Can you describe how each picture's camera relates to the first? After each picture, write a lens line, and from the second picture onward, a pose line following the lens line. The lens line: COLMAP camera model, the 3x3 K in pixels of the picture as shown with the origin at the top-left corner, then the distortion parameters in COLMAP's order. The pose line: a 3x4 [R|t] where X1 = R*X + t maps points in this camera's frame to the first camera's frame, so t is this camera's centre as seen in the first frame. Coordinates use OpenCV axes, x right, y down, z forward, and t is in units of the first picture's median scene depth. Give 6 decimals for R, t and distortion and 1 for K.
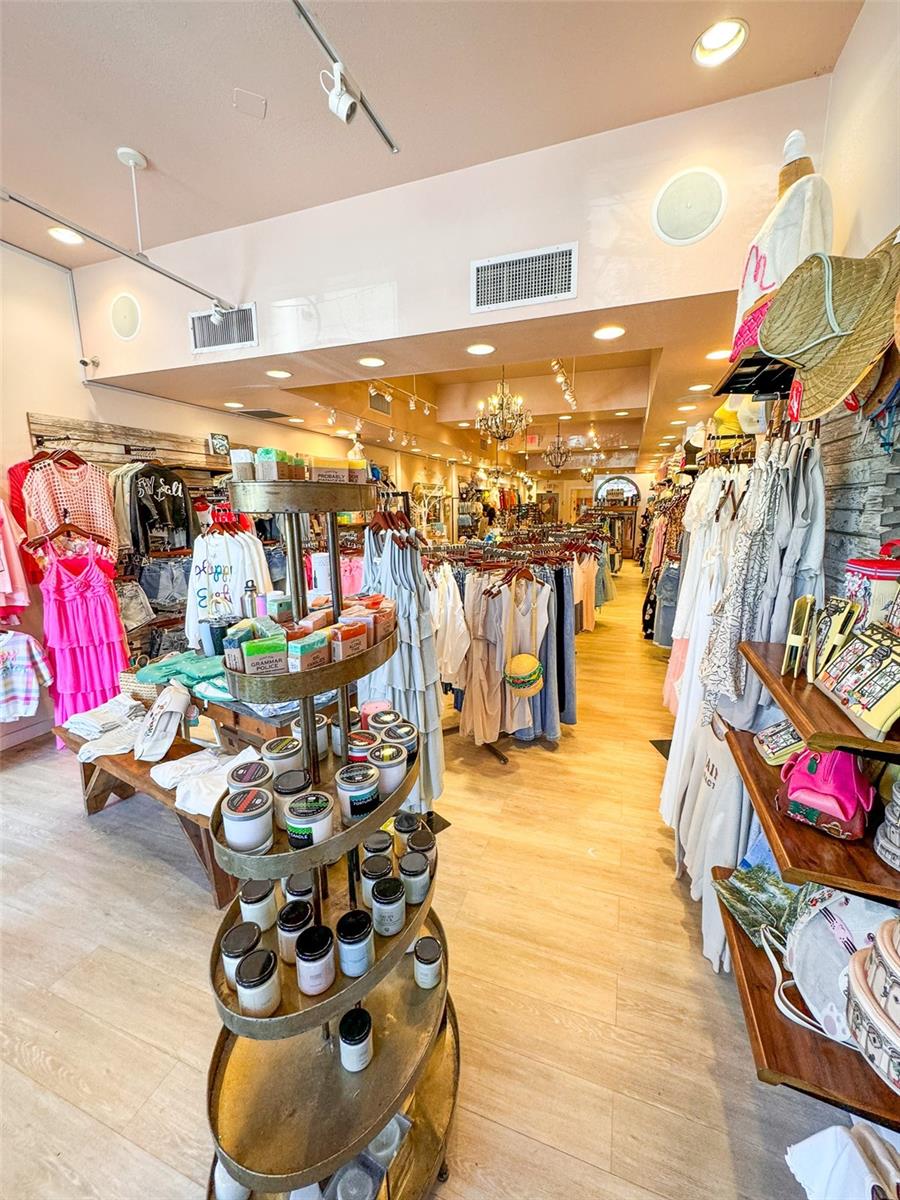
lens RADIAL K [[478.8, 0, 451.4], [0, 478.8, 600.4], [0, 0, 1]] dist [0.000407, -0.000023]
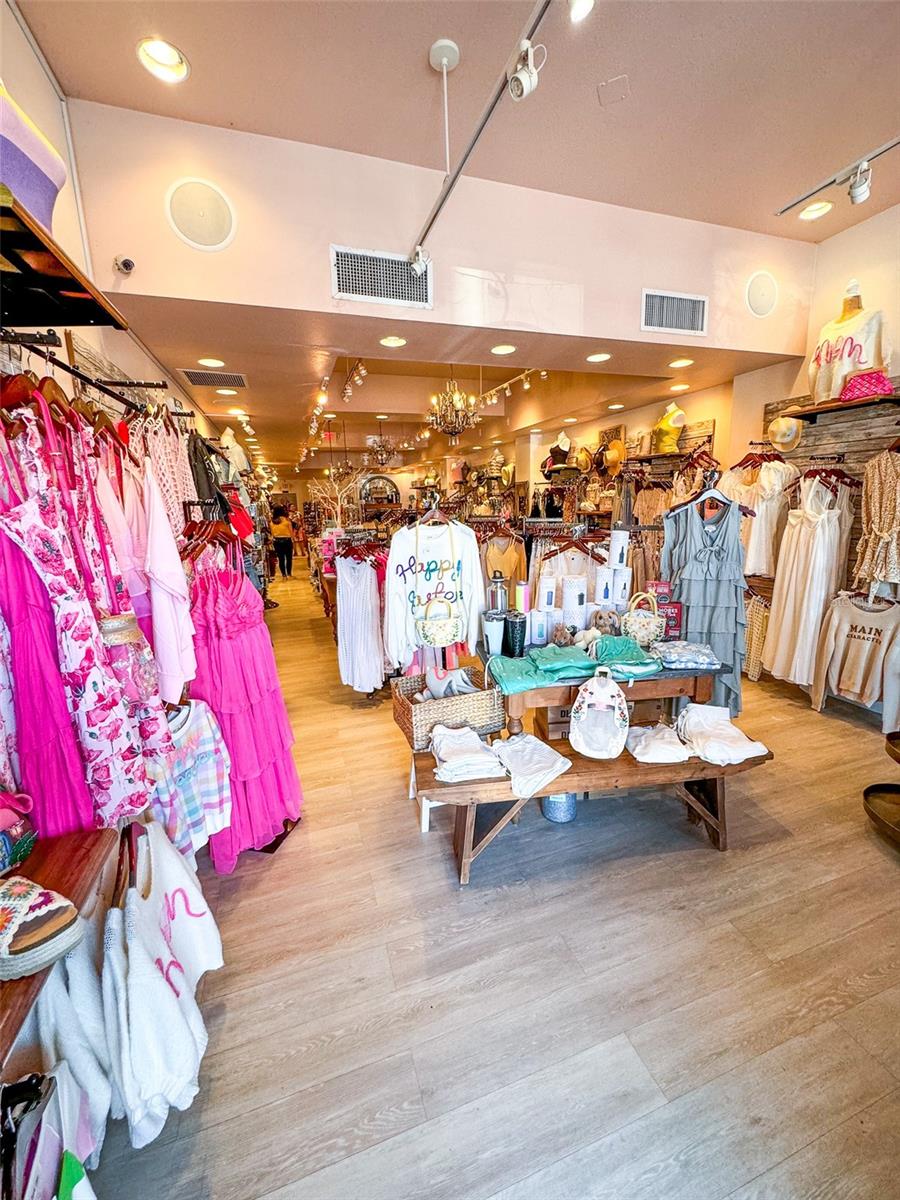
lens RADIAL K [[478.8, 0, 454.2], [0, 478.8, 599.0], [0, 0, 1]] dist [0.000407, -0.000023]
pose [[0.773625, -0.144277, 0.616999, -1.049125], [0.148917, 0.987858, 0.044278, -0.040556], [-0.615896, 0.057627, 0.785717, 0.330769]]
